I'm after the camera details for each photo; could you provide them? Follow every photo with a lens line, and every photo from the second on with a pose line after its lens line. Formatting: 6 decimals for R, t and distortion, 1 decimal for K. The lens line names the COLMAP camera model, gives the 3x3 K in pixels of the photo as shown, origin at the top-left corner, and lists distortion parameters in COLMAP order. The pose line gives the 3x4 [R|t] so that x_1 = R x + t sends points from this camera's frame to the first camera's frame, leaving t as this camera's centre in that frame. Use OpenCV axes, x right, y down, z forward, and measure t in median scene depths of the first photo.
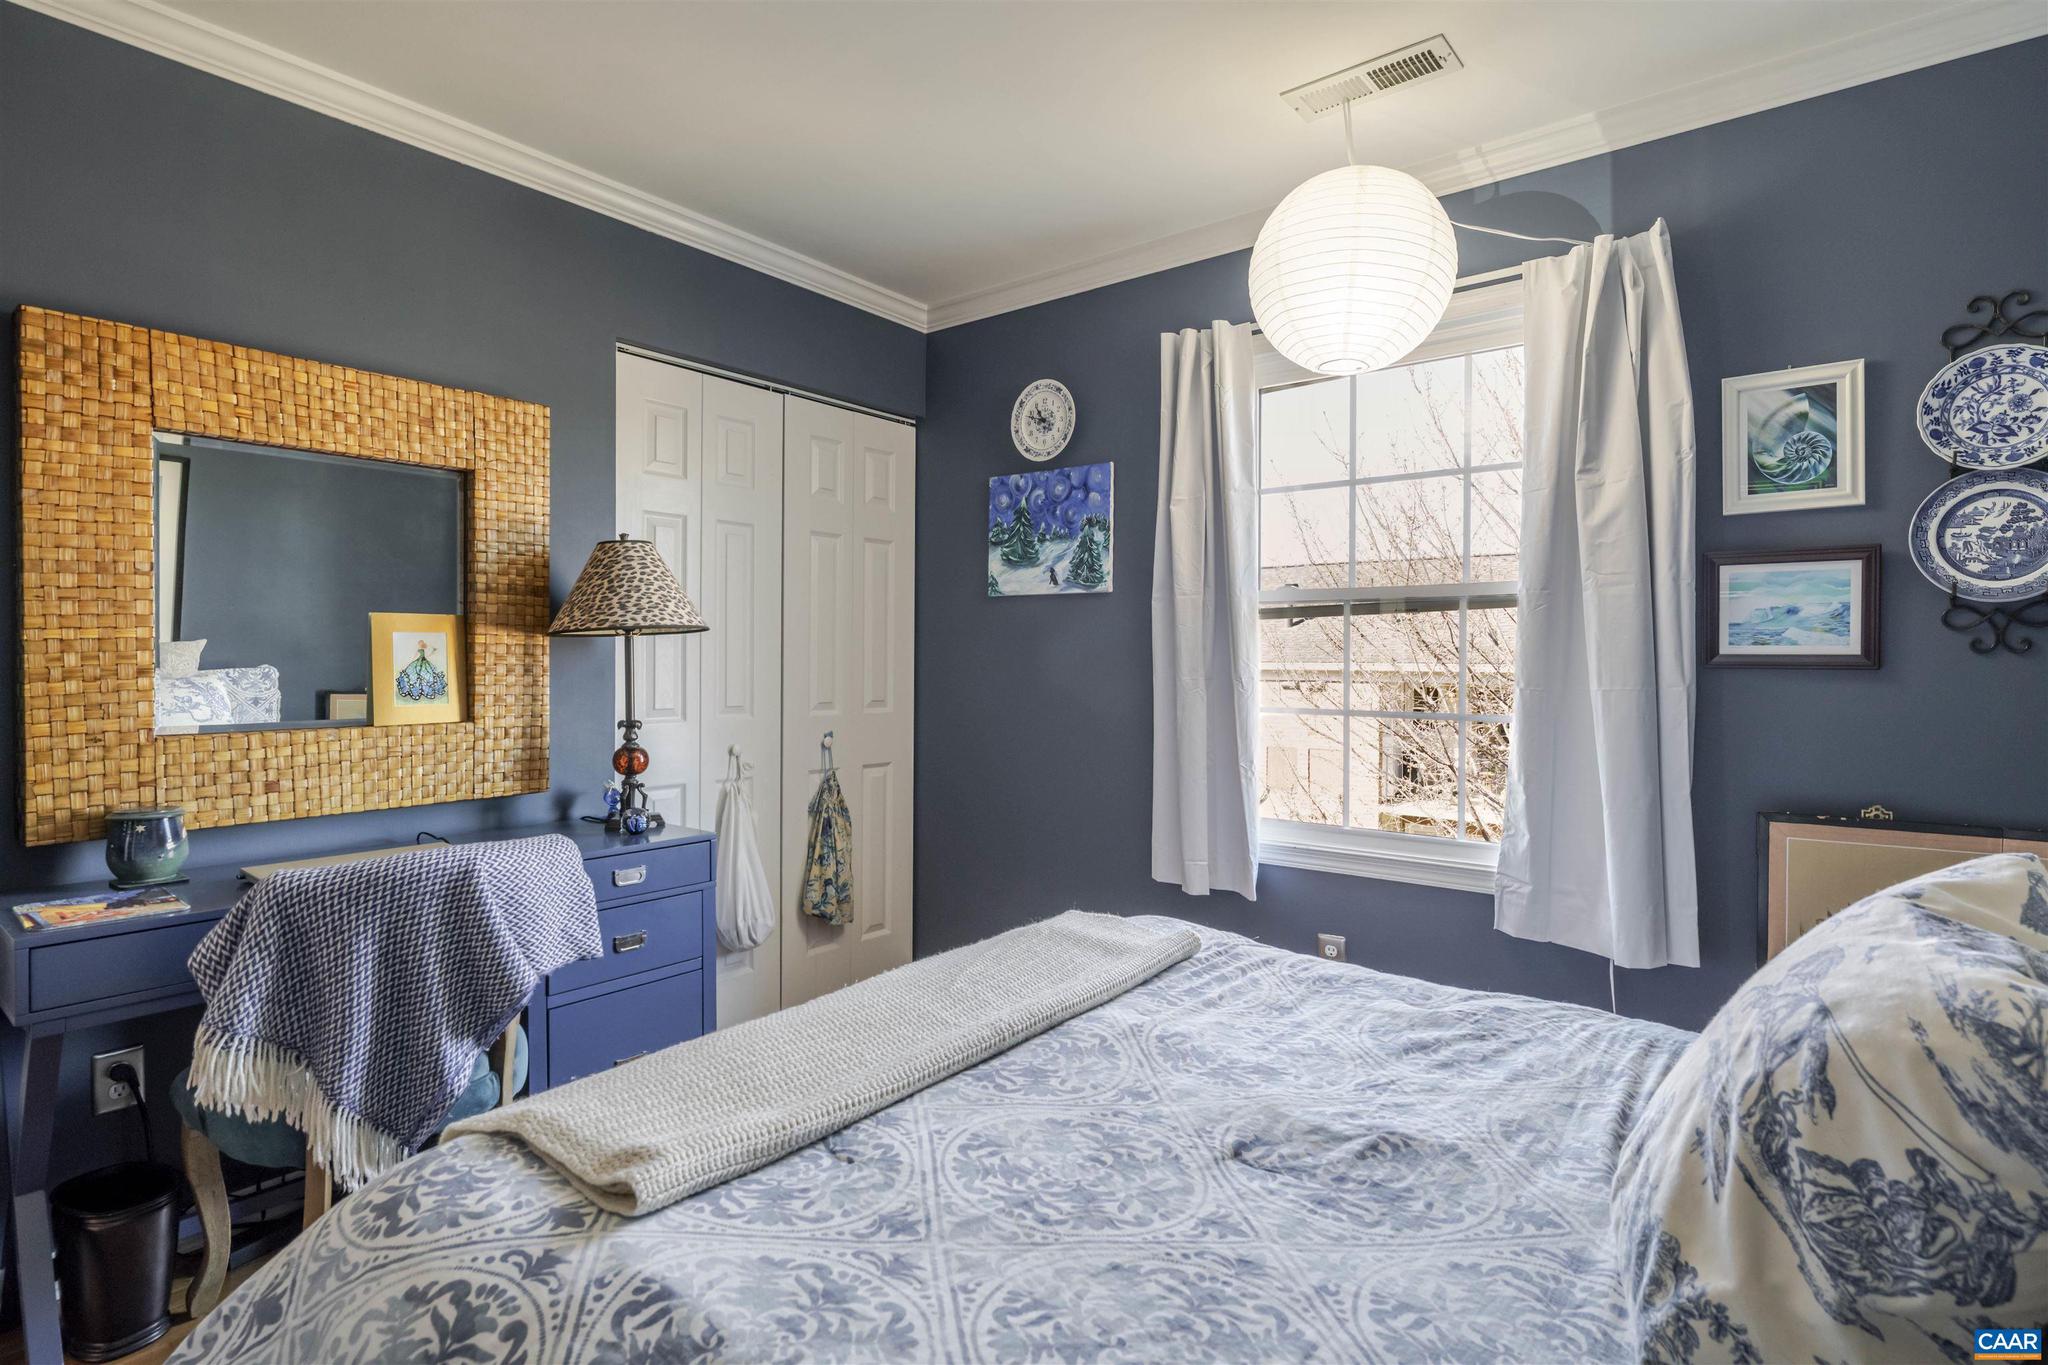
lens RADIAL K [[1022.3, 0, 1024.0], [0, 1022.3, 682.5], [0, 0, 1]] dist [-0.001141, -0.001604]
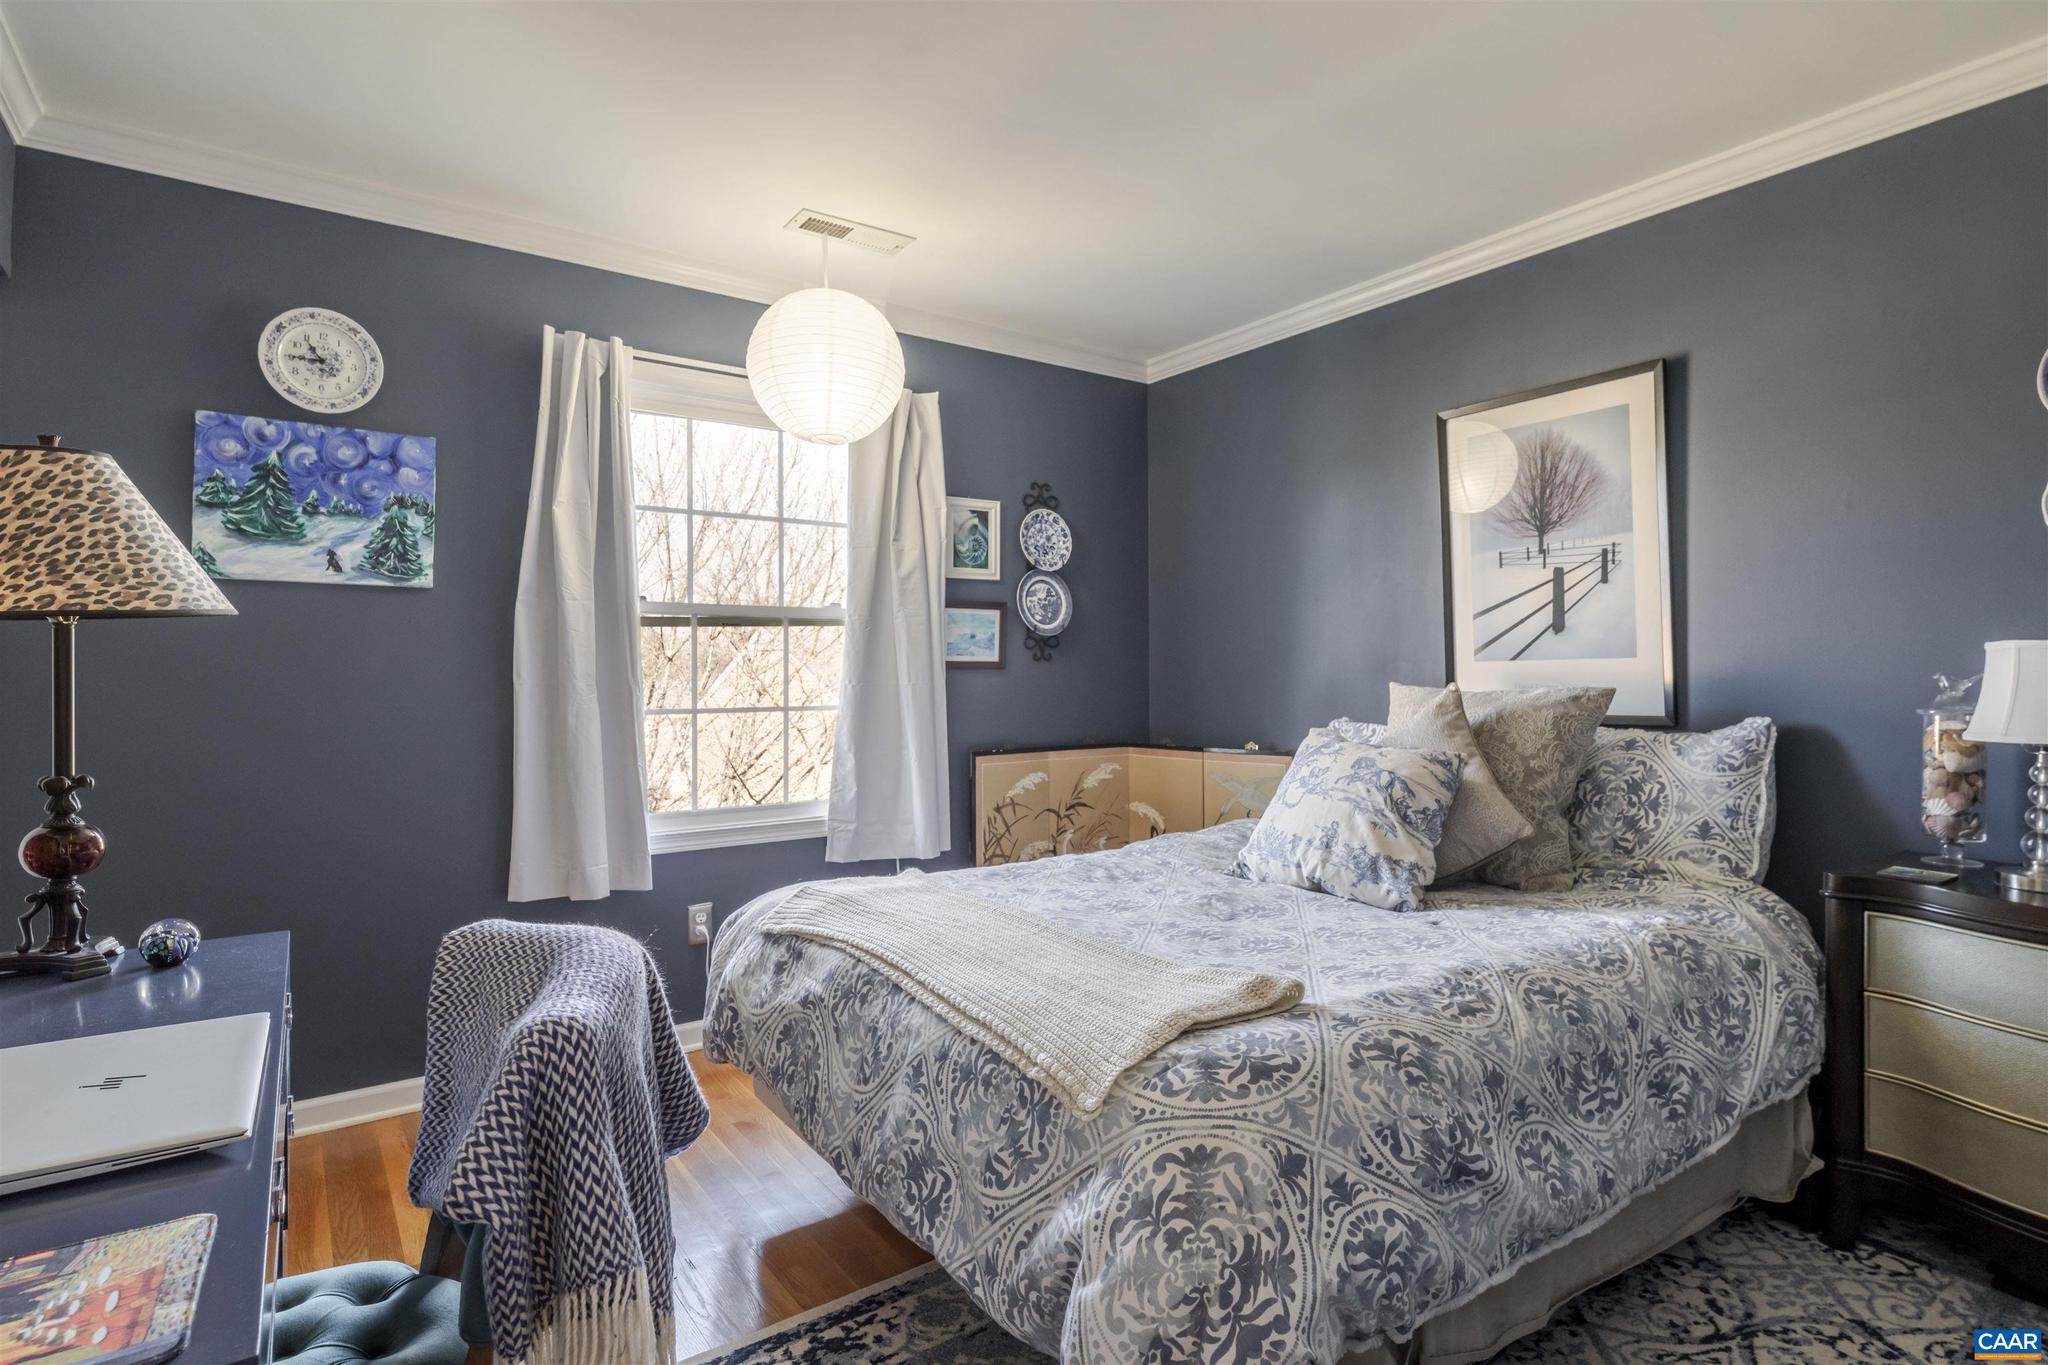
lens RADIAL K [[1022.3, 0, 1024.0], [0, 1022.3, 682.5], [0, 0, 1]] dist [-0.001141, -0.001604]
pose [[0.284073, -0.017403, 0.958645, -0.603979], [0.025519, 0.999618, 0.010584, -0.004787], [-0.958463, 0.021457, 0.284409, 0.276845]]
